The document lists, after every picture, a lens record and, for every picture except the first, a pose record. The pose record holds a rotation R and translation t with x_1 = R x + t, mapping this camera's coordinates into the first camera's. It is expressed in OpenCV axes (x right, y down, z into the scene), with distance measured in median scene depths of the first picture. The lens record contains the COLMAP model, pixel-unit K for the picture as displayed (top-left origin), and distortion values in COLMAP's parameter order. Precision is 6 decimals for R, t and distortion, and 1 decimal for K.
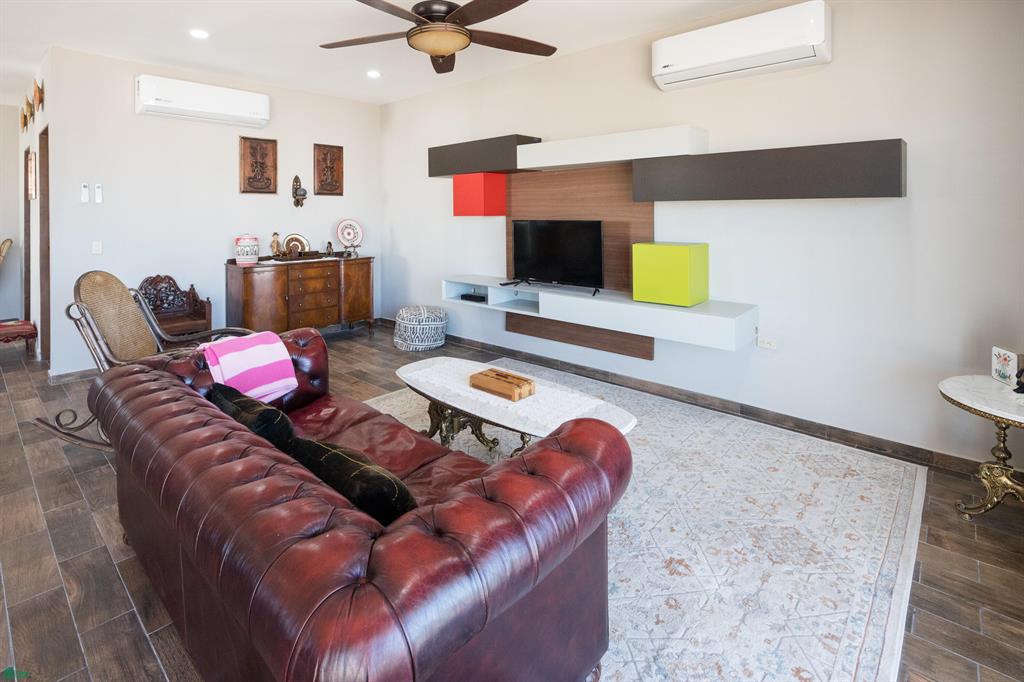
lens RADIAL K [[490.1, 0, 511.8], [0, 490.1, 220.8], [0, 0, 1]] dist [-0.000436, -0.002202]
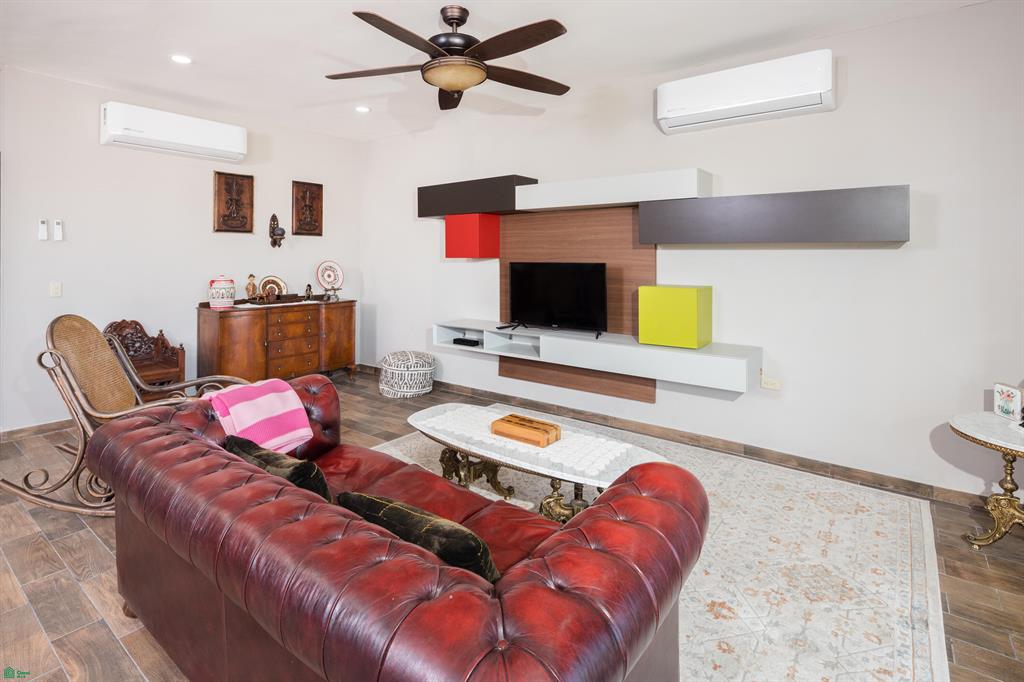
lens RADIAL K [[496.0, 0, 510.7], [0, 496.0, 261.5], [0, 0, 1]] dist [0.000183, -0.002583]
pose [[0.996612, 0.005884, 0.082033, -0.110933], [-0.005324, 0.999961, -0.007038, 0.005715], [-0.082071, 0.006577, 0.996605, 0.018219]]
